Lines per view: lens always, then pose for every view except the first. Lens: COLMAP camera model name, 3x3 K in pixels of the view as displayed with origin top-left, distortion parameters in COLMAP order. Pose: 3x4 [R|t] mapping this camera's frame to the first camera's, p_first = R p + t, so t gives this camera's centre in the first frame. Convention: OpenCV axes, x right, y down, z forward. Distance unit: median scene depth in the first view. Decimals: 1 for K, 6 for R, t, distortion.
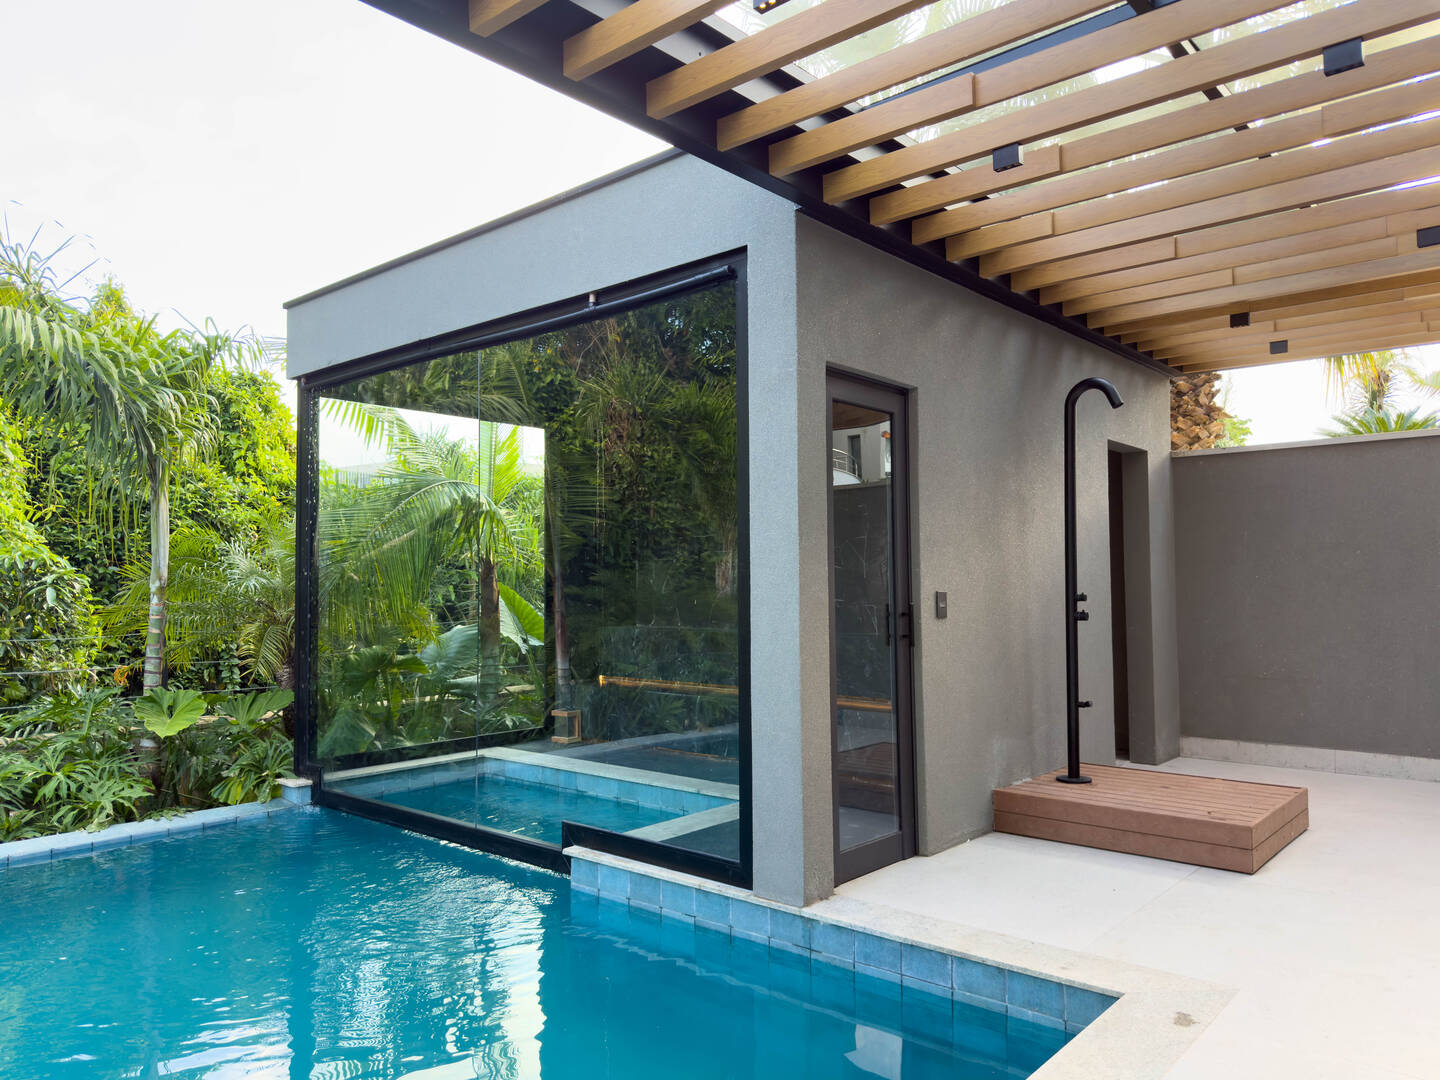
lens RADIAL K [[1012.0, 0, 721.8], [0, 1012.0, 546.3], [0, 0, 1]] dist [0.133891, -0.218074]
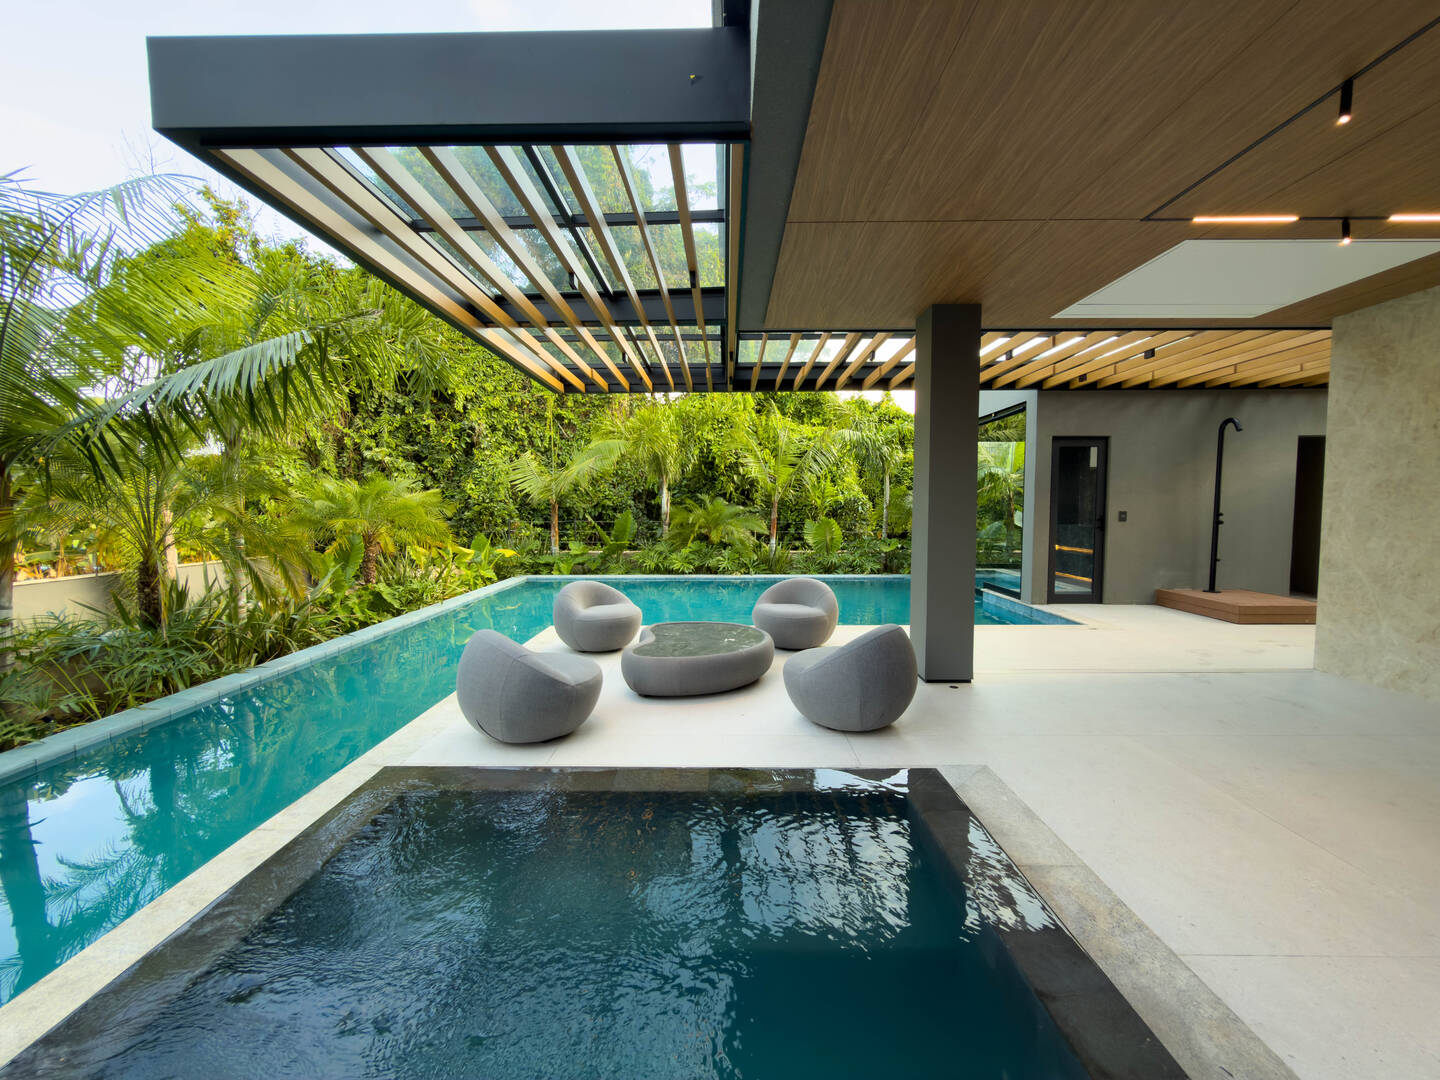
lens RADIAL K [[585.4, 0, 725.3], [0, 585.4, 536.6], [0, 0, 1]] dist [-0.000345, -0.000142]
pose [[0.660113, 0.047648, -0.749653, 0.605306], [0.024882, 0.996052, 0.085219, -0.040470], [0.750754, -0.074907, 0.656321, -0.706660]]
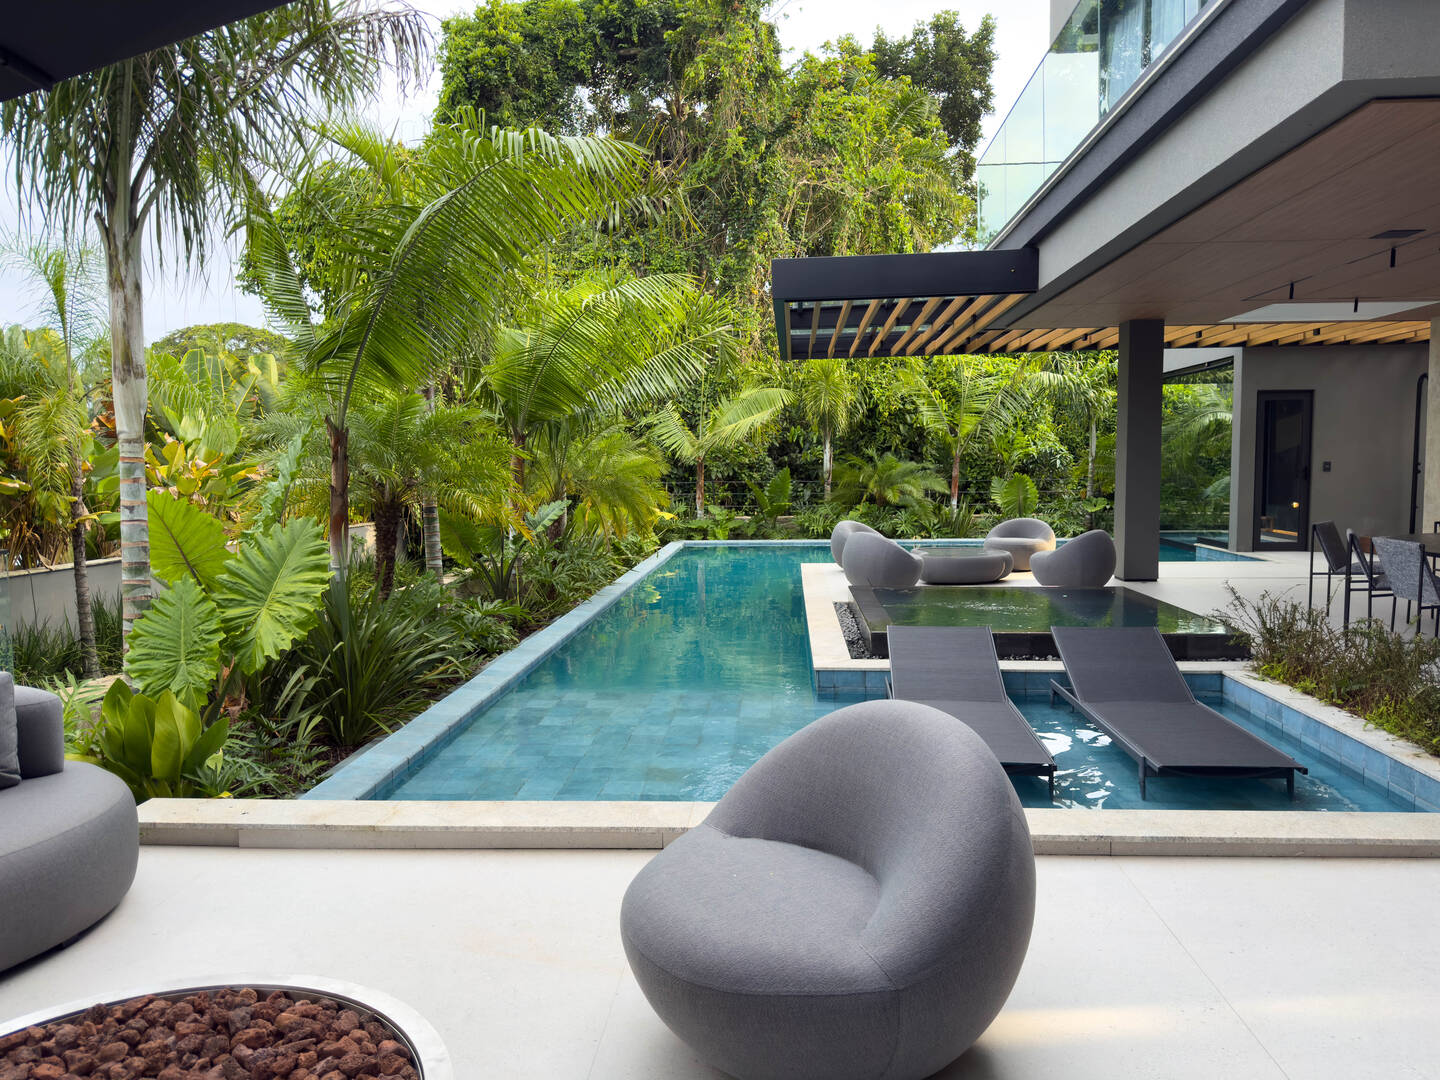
lens RADIAL K [[1012.0, 0, 721.8], [0, 1012.0, 546.3], [0, 0, 1]] dist [0.133891, -0.218074]
pose [[0.602009, 0.067280, -0.795650, 1.316333], [0.036461, 0.993088, 0.111562, -0.089227], [0.797656, -0.096172, 0.595395, -1.799273]]
